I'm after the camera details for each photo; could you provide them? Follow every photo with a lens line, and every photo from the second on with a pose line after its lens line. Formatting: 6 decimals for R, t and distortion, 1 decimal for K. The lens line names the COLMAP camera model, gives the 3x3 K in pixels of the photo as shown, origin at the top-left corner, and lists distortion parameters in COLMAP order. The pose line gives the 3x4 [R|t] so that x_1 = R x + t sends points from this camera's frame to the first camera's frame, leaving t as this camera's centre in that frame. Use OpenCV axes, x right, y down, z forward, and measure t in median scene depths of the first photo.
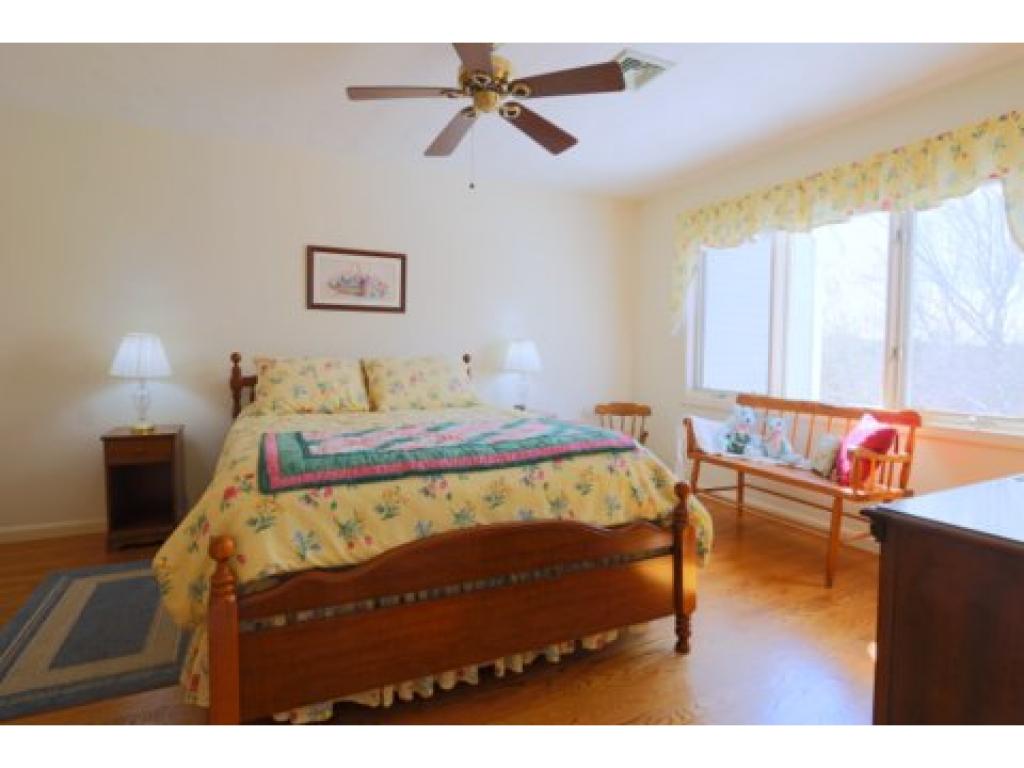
lens RADIAL K [[526.5, 0, 517.3], [0, 526.5, 379.0], [0, 0, 1]] dist [-0.022587, 0.003462]
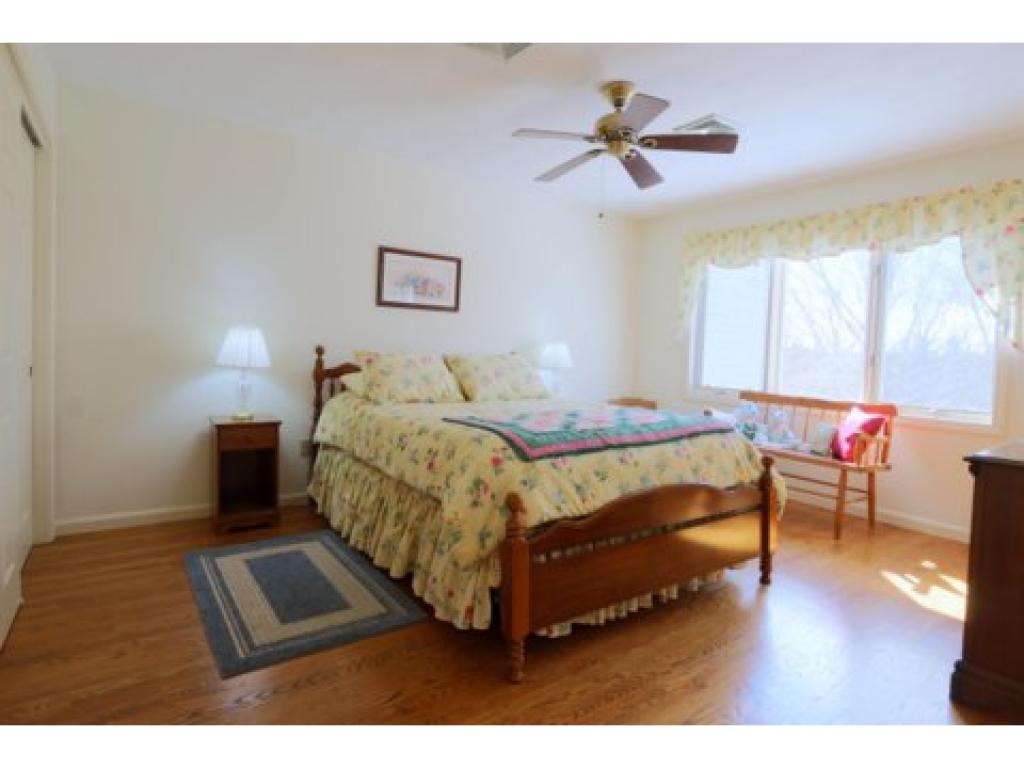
lens RADIAL K [[526.5, 0, 539.4], [0, 526.5, 379.7], [0, 0, 1]] dist [-0.022587, 0.003462]
pose [[0.983808, 0.015601, 0.178544, -0.346981], [-0.016749, 0.999848, 0.004926, 0.006597], [-0.178440, -0.007837, 0.983920, -0.137346]]
